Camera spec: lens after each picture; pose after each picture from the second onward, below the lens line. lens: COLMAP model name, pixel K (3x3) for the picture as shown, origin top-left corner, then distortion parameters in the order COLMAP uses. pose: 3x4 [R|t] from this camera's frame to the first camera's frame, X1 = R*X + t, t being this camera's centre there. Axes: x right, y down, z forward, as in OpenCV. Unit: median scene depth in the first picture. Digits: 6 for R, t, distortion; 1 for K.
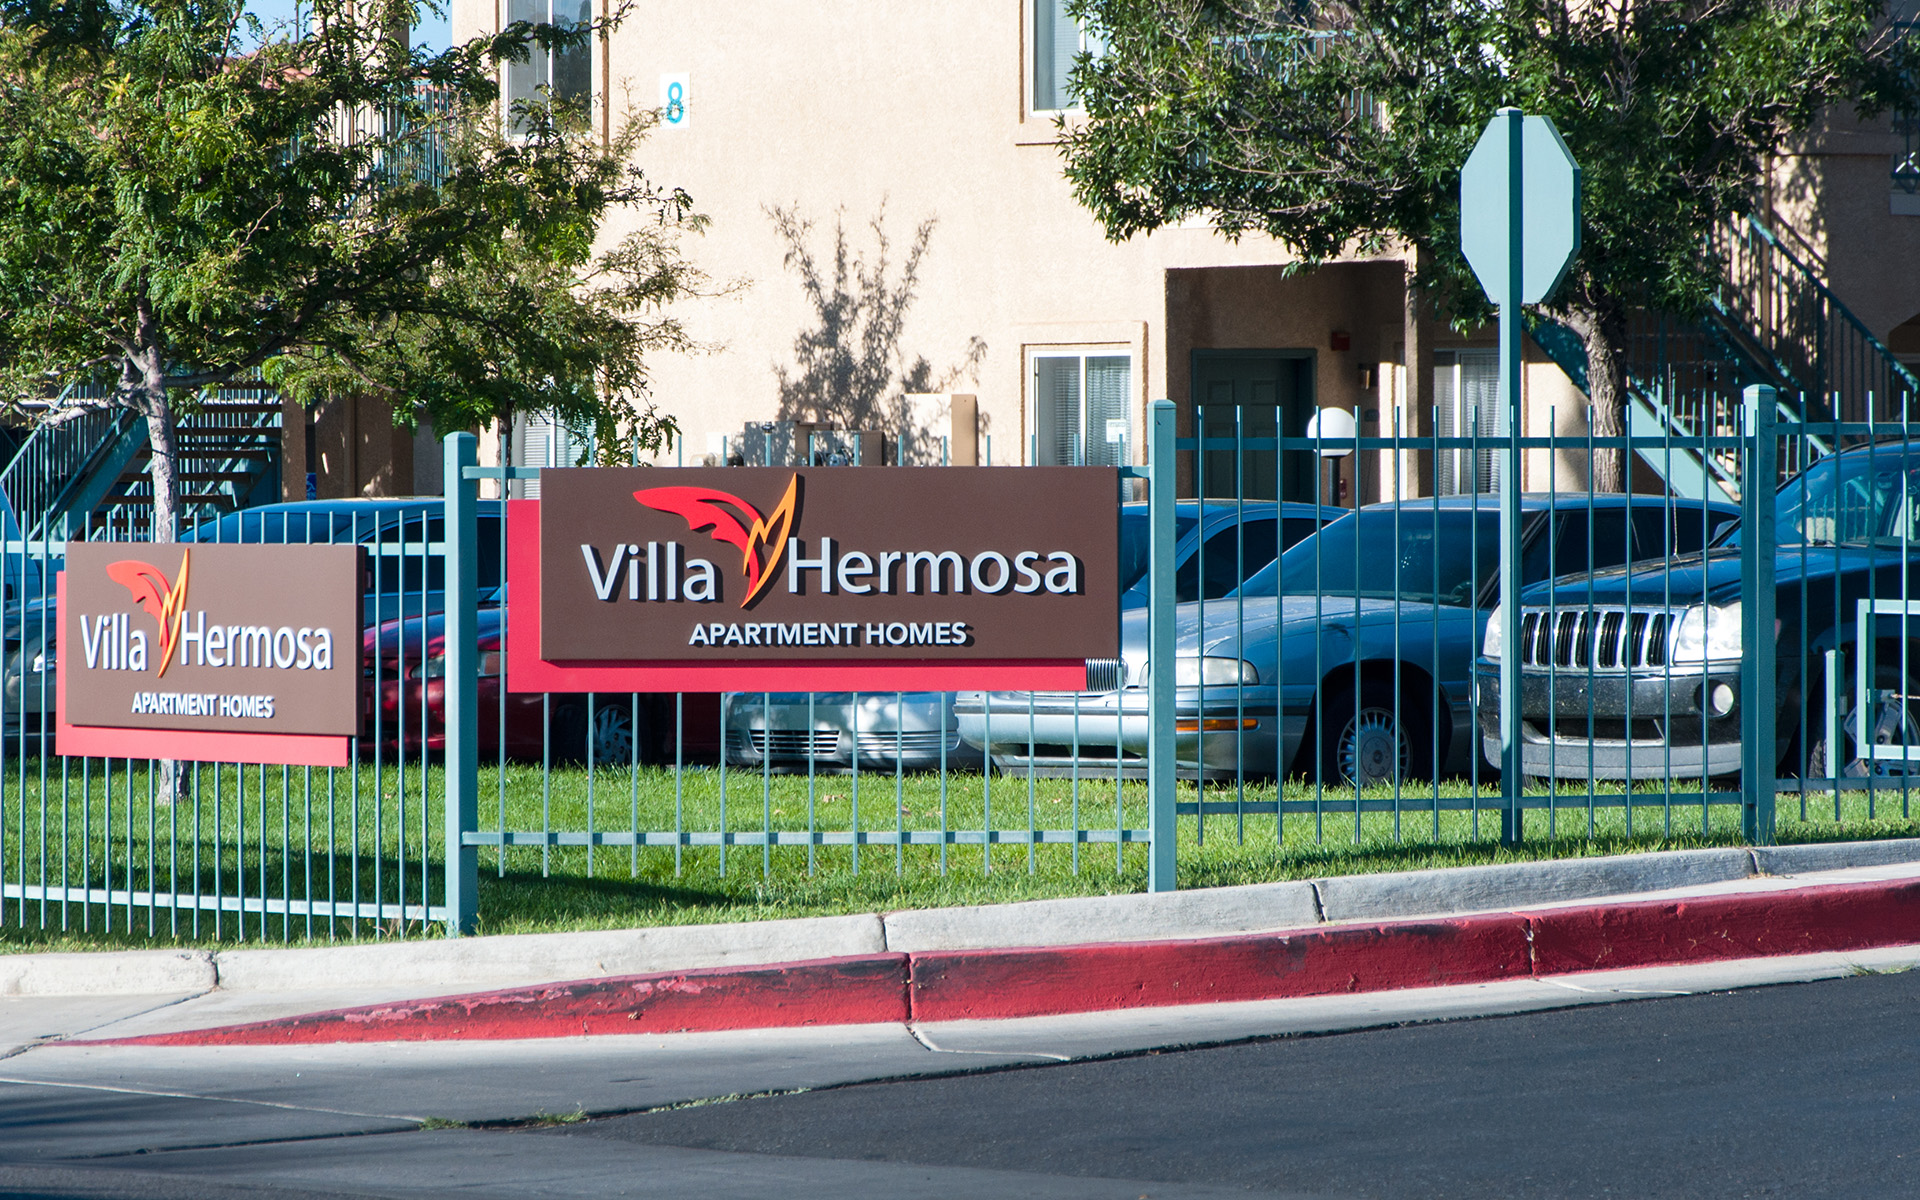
lens RADIAL K [[8975.9, 0, 960.0], [0, 8975.9, 600.0], [0, 0, 1]] dist [0.196536, 3.748417]
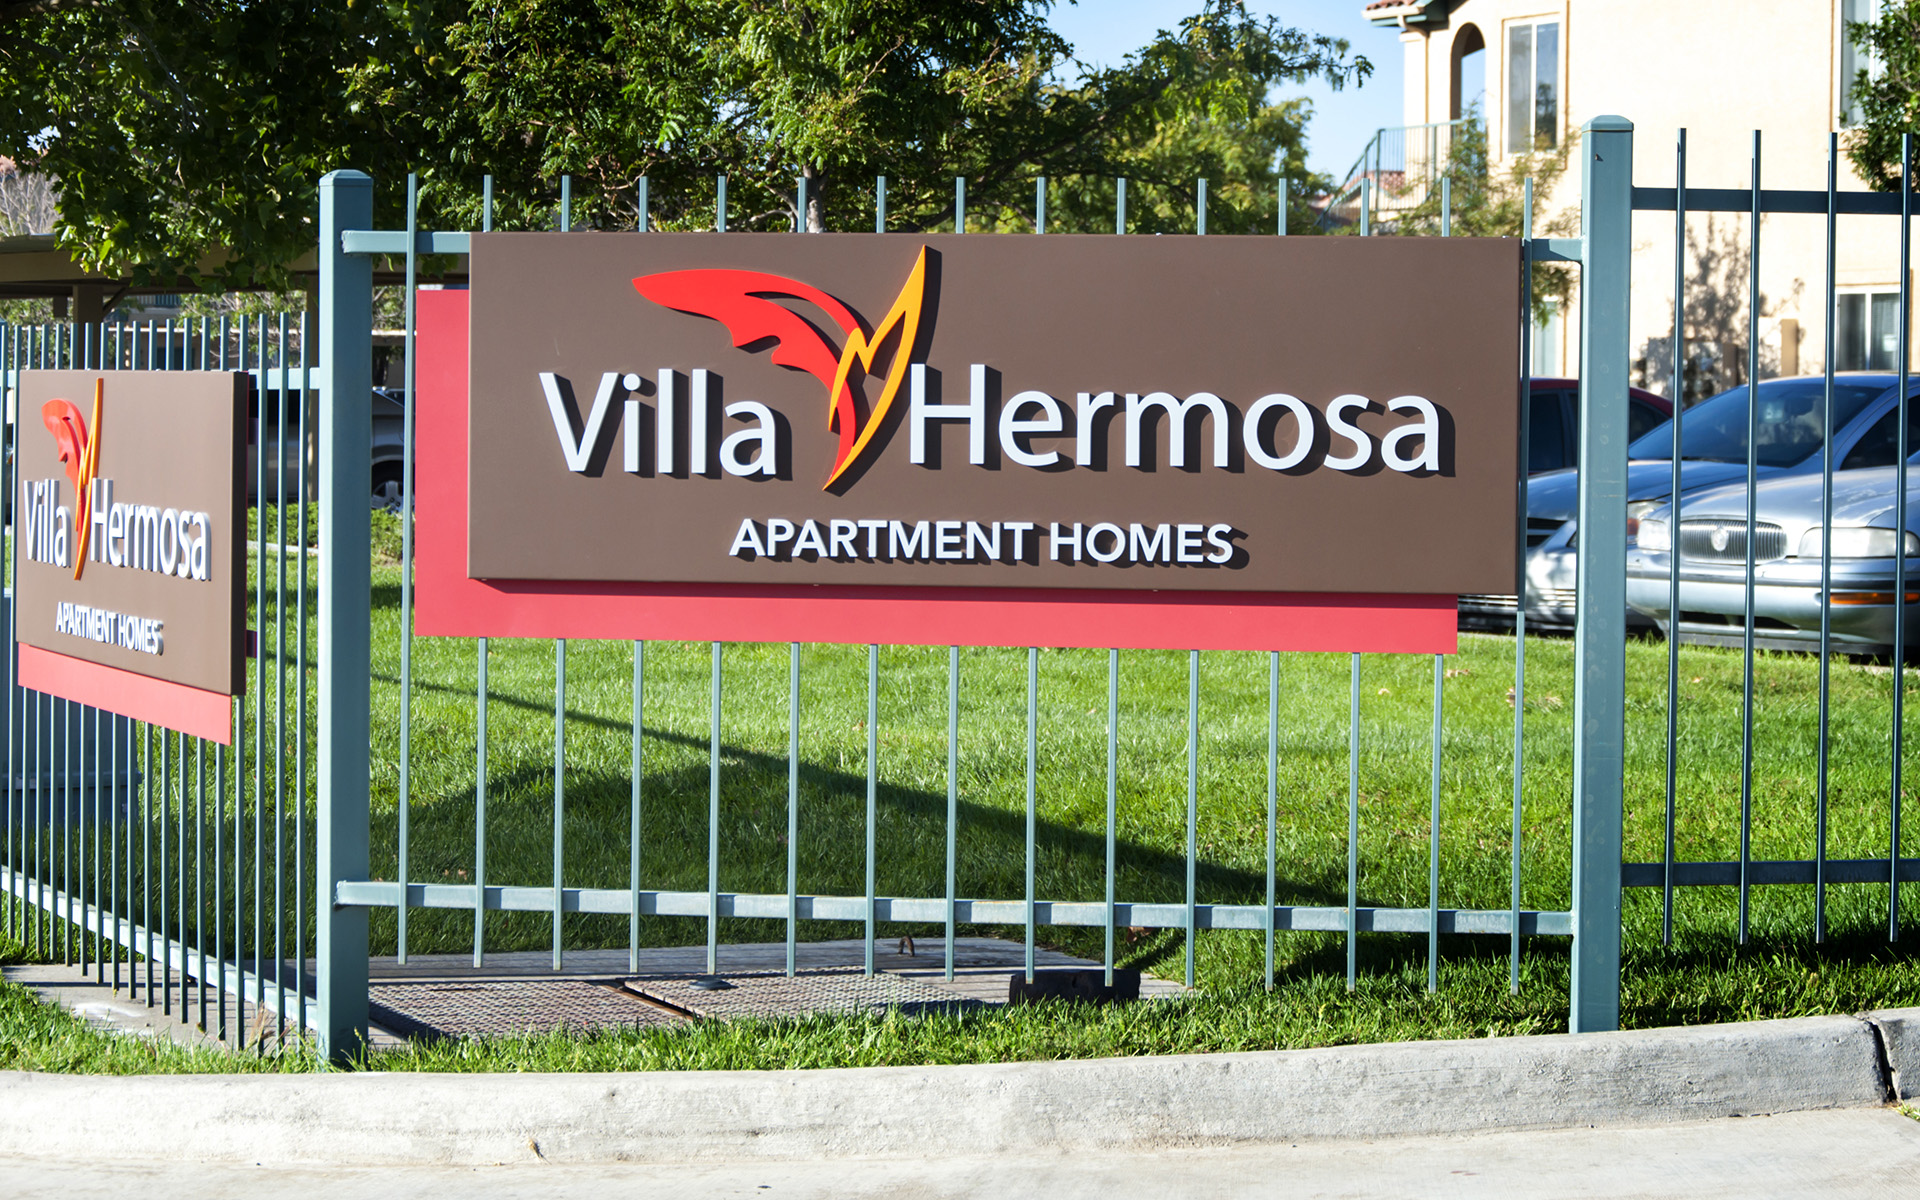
lens RADIAL K [[4498.6, 0, 960.0], [0, 4498.6, 600.0], [0, 0, 1]] dist [0.009721, -1.168881]
pose [[0.980464, 0.020343, -0.195643, 0.037729], [-0.013568, 0.999263, 0.035910, -0.002450], [0.196229, -0.032554, 0.980017, 0.731169]]
